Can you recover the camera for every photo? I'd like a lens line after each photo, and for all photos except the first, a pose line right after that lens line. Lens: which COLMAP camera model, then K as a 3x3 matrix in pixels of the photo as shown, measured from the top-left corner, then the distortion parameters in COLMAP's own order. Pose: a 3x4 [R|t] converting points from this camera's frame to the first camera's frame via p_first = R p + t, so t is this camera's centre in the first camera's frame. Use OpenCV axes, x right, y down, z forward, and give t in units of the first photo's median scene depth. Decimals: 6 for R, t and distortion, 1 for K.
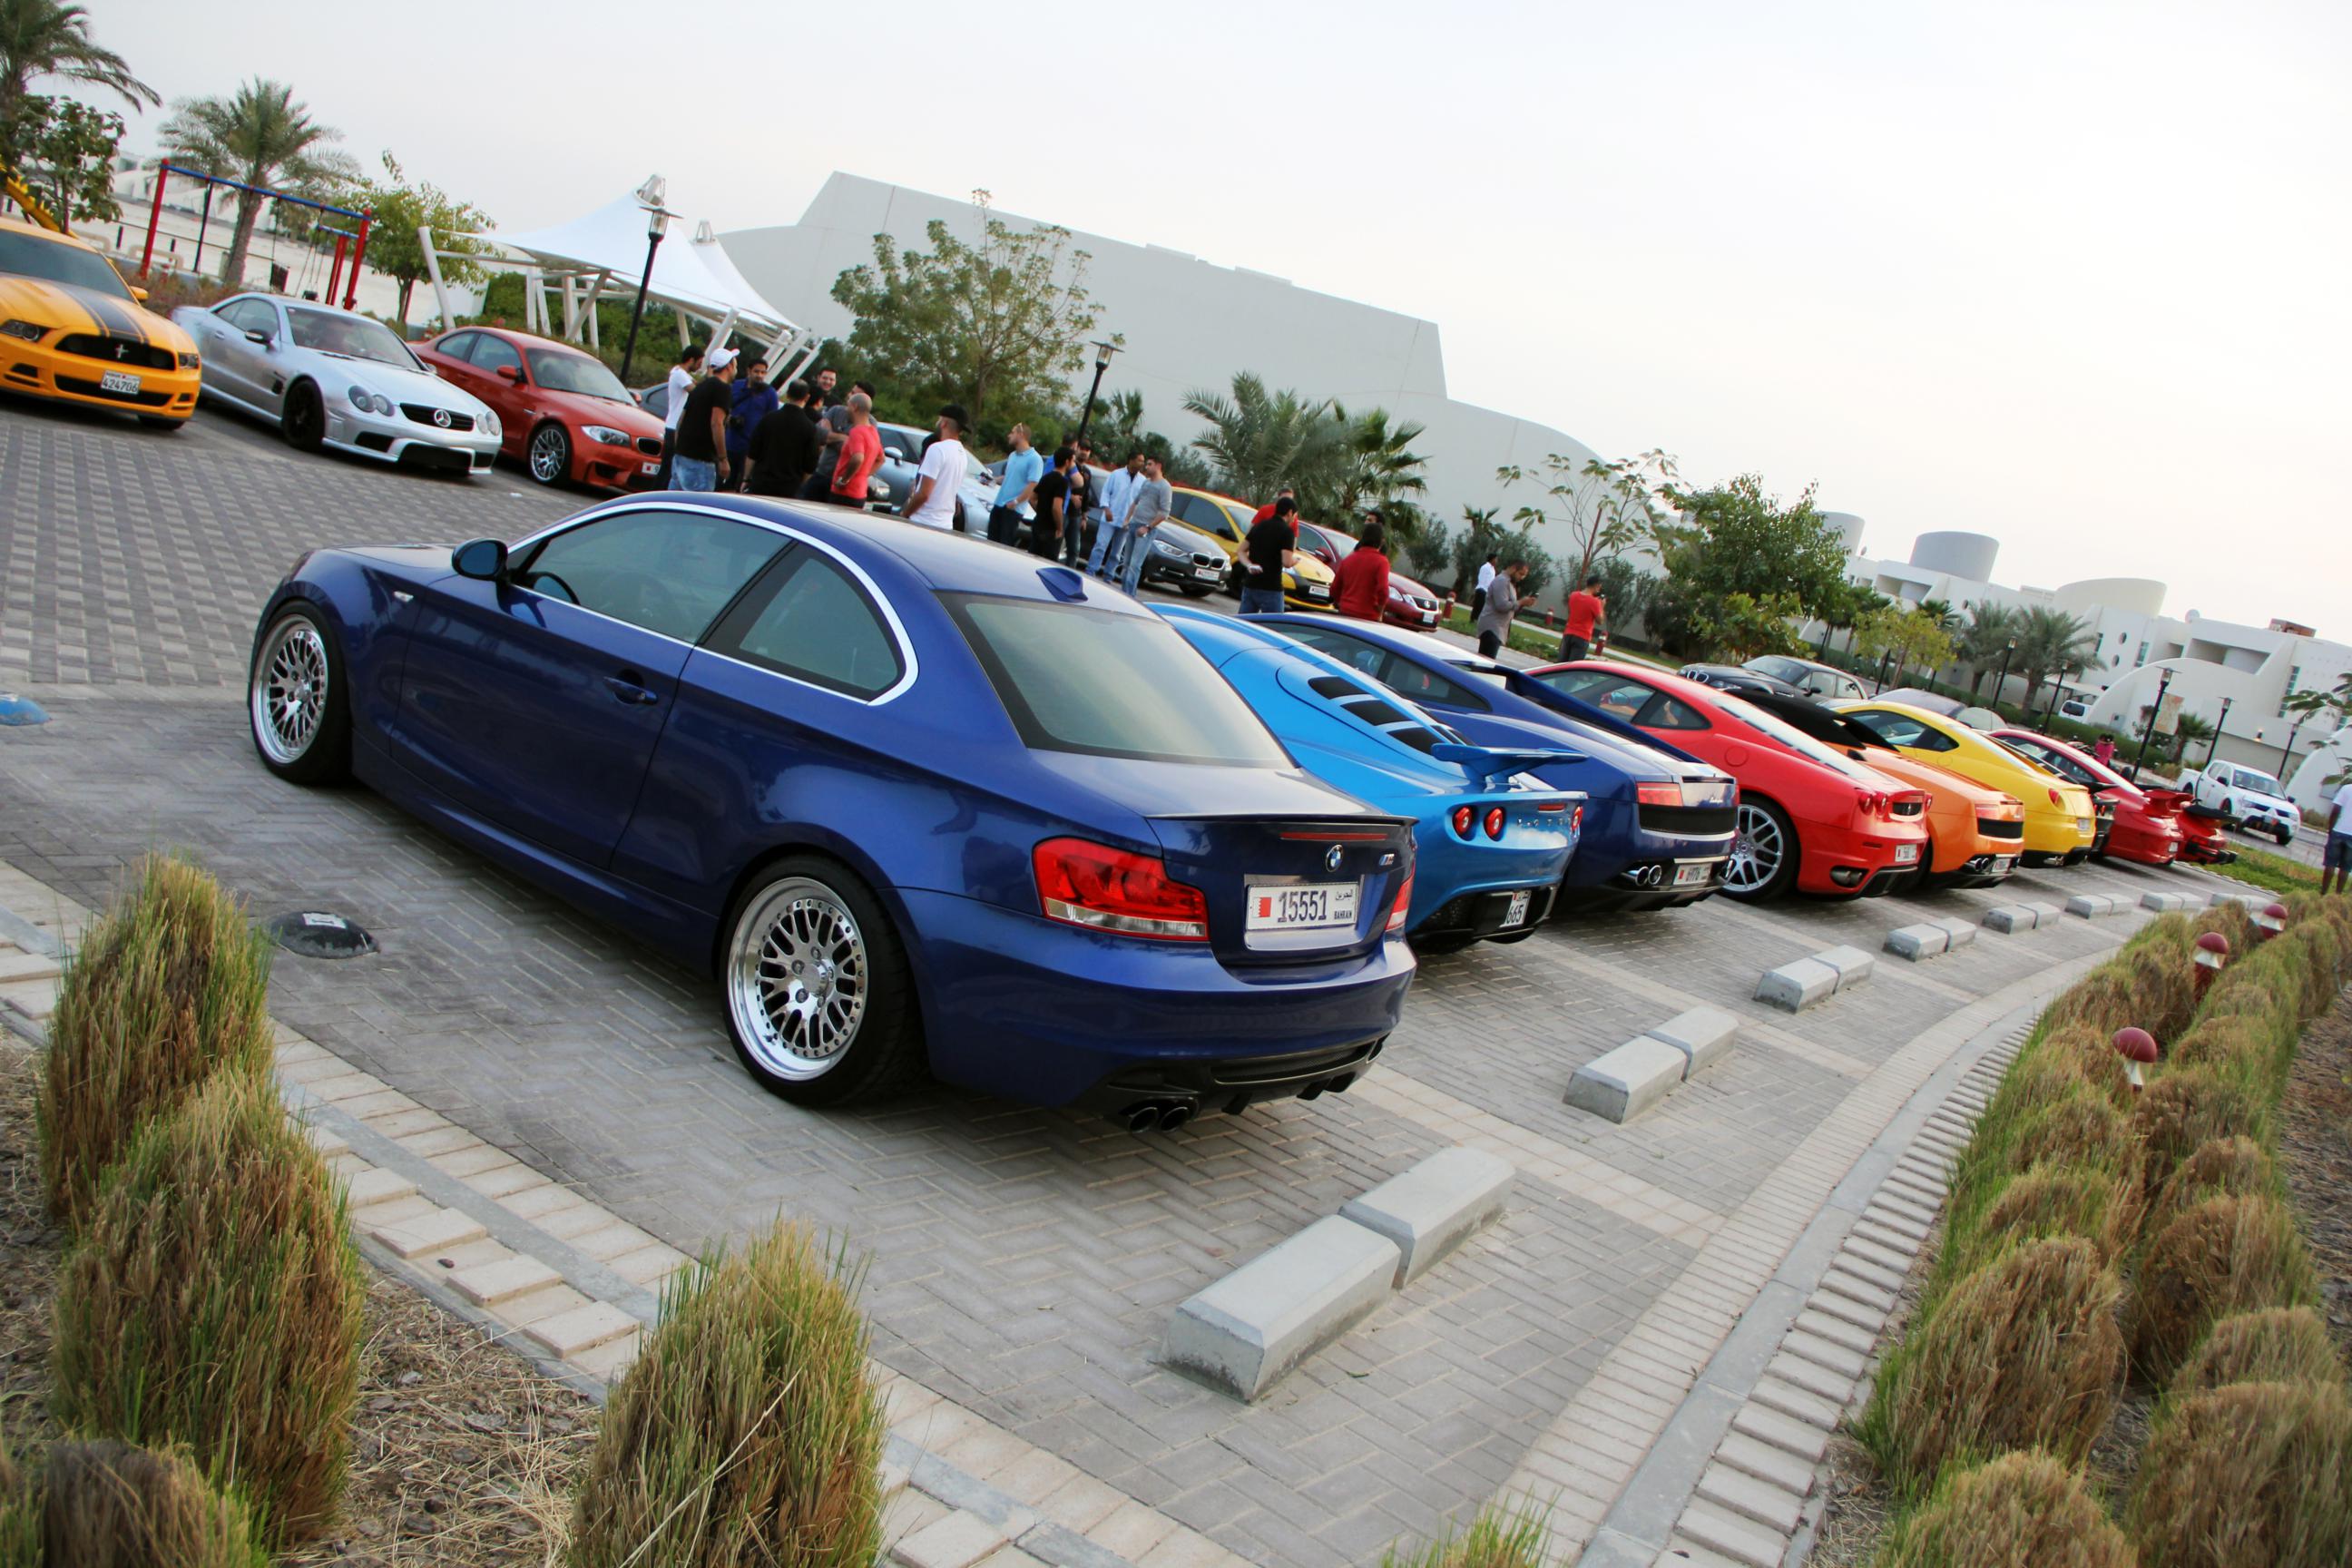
lens RADIAL K [[1941.5, 0, 1176.0], [0, 1941.5, 784.0], [0, 0, 1]] dist [-0.174389, 0.142635]
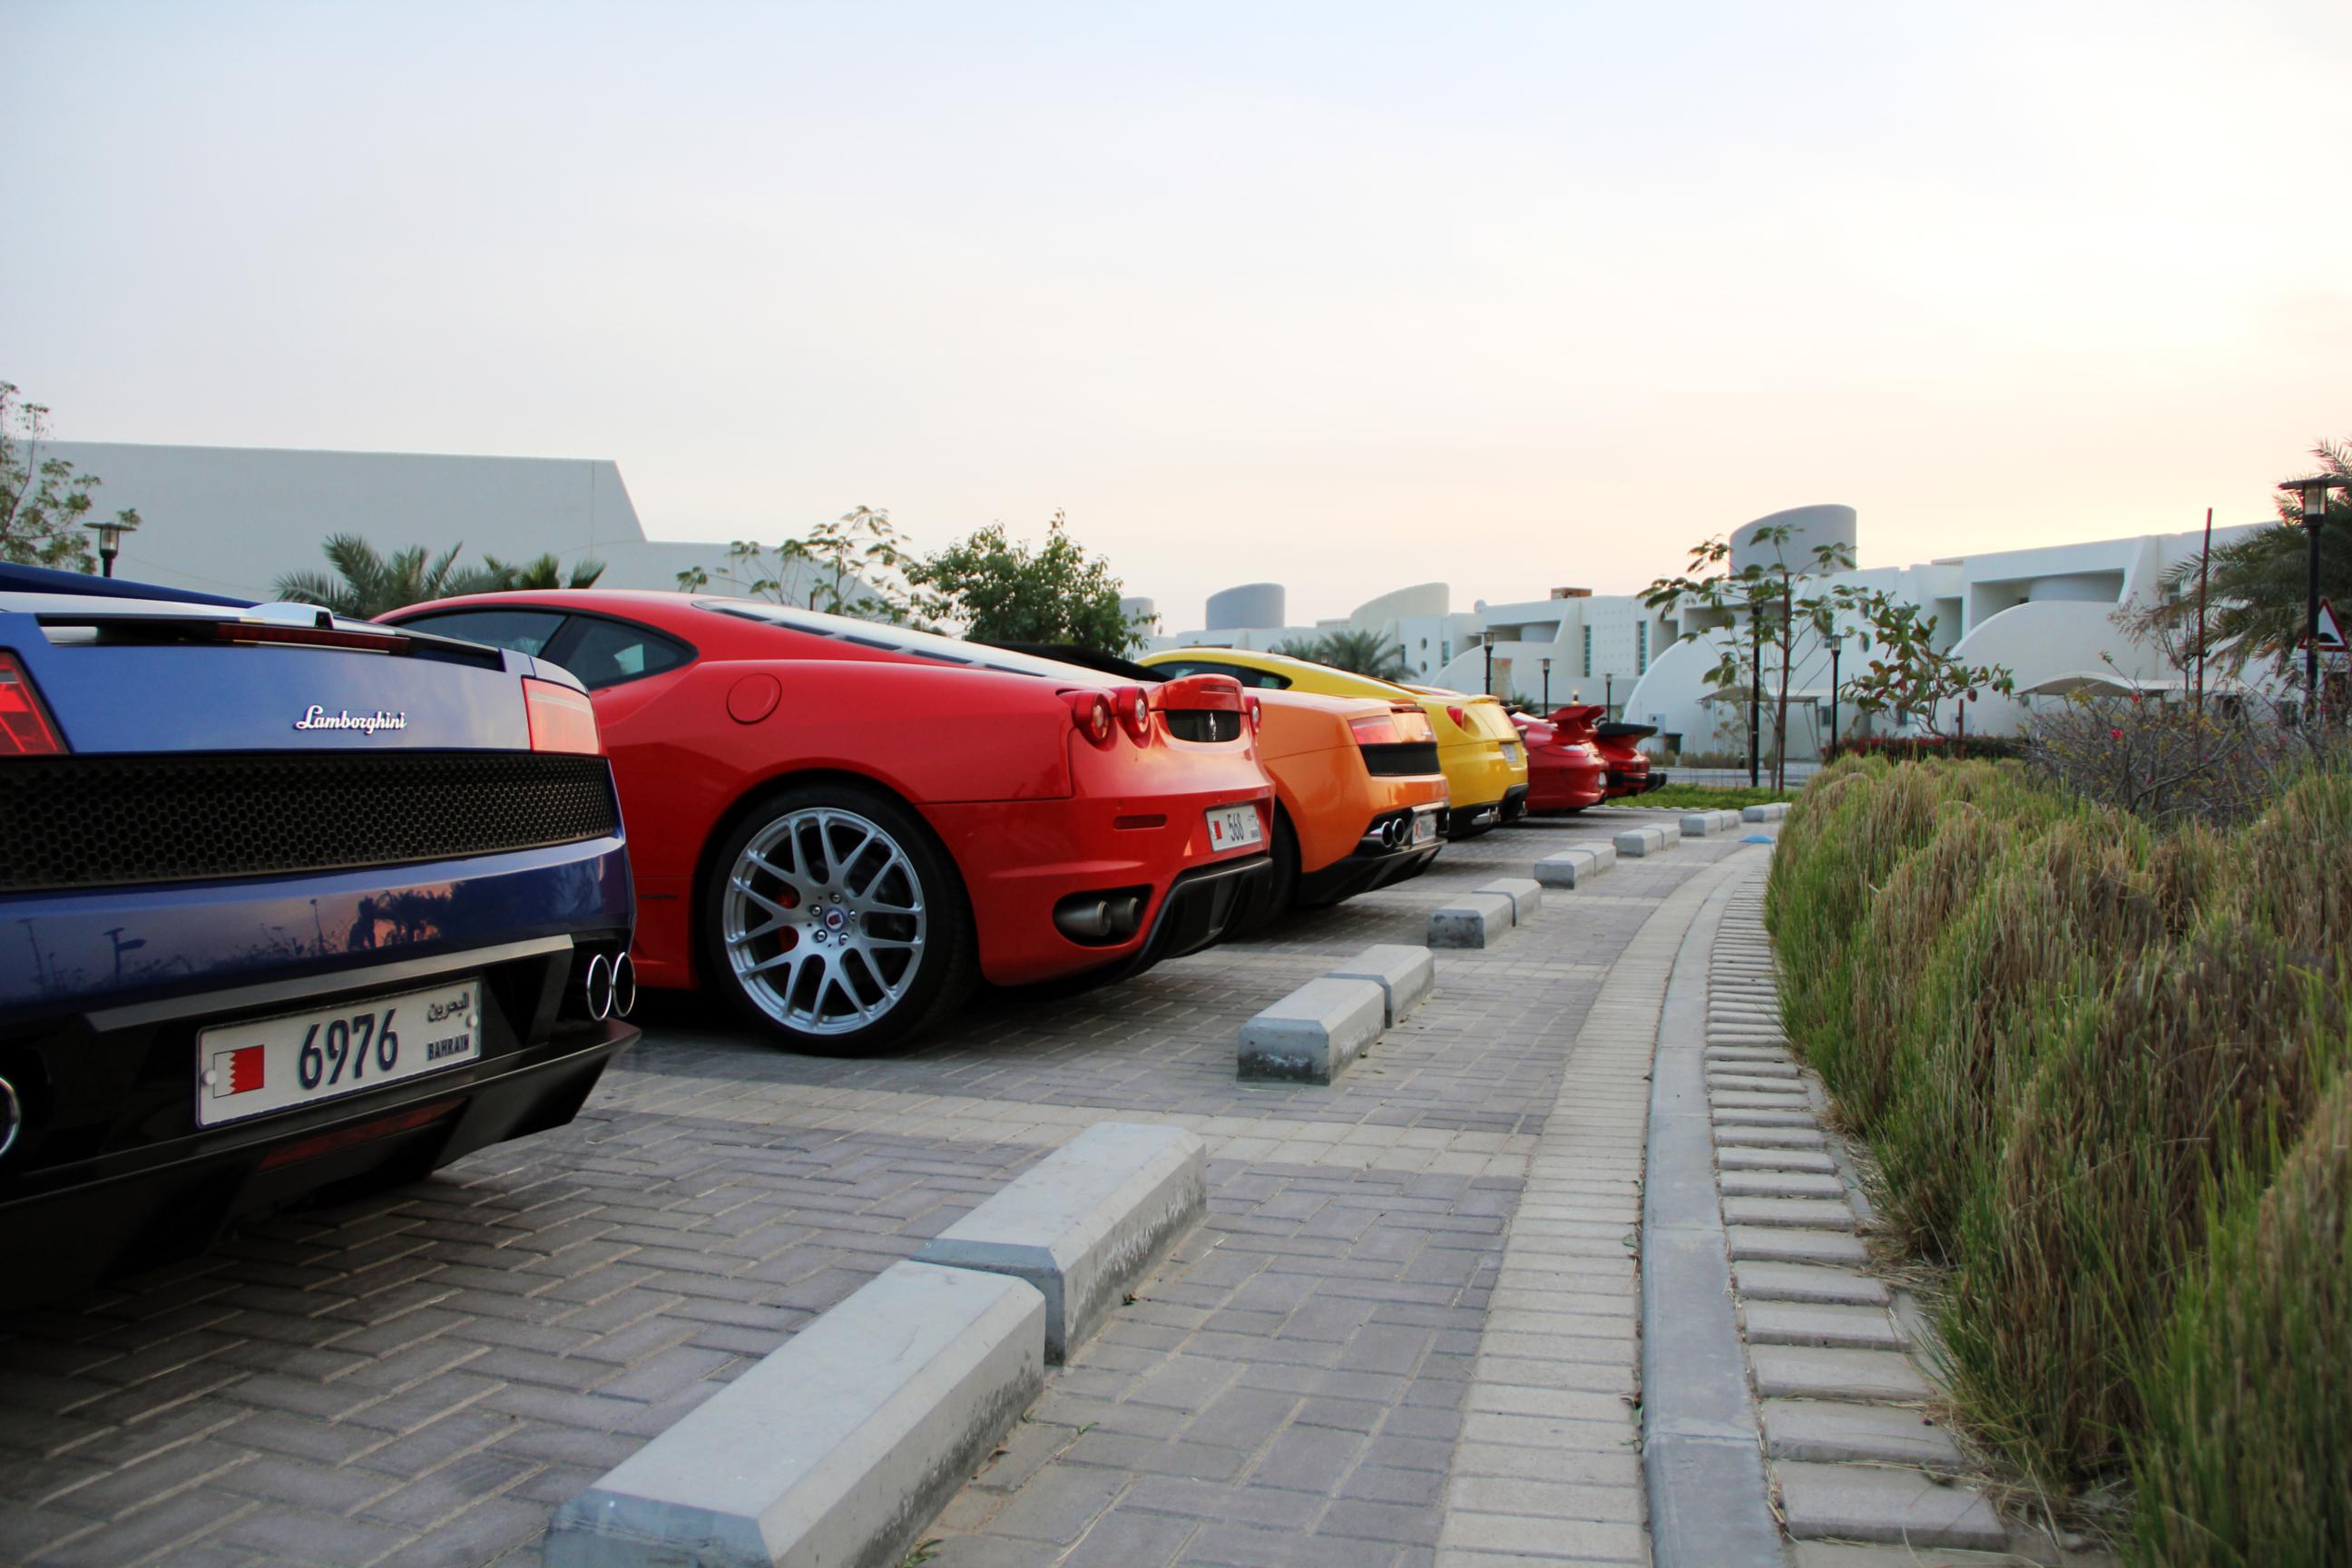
lens RADIAL K [[1941.5, 0, 1176.0], [0, 1941.5, 784.0], [0, 0, 1]] dist [-0.174389, 0.142635]
pose [[0.912558, -0.247142, 0.325820, 0.082163], [0.276157, 0.960047, -0.045243, 0.015053], [-0.301621, 0.131265, 0.944349, 0.208358]]
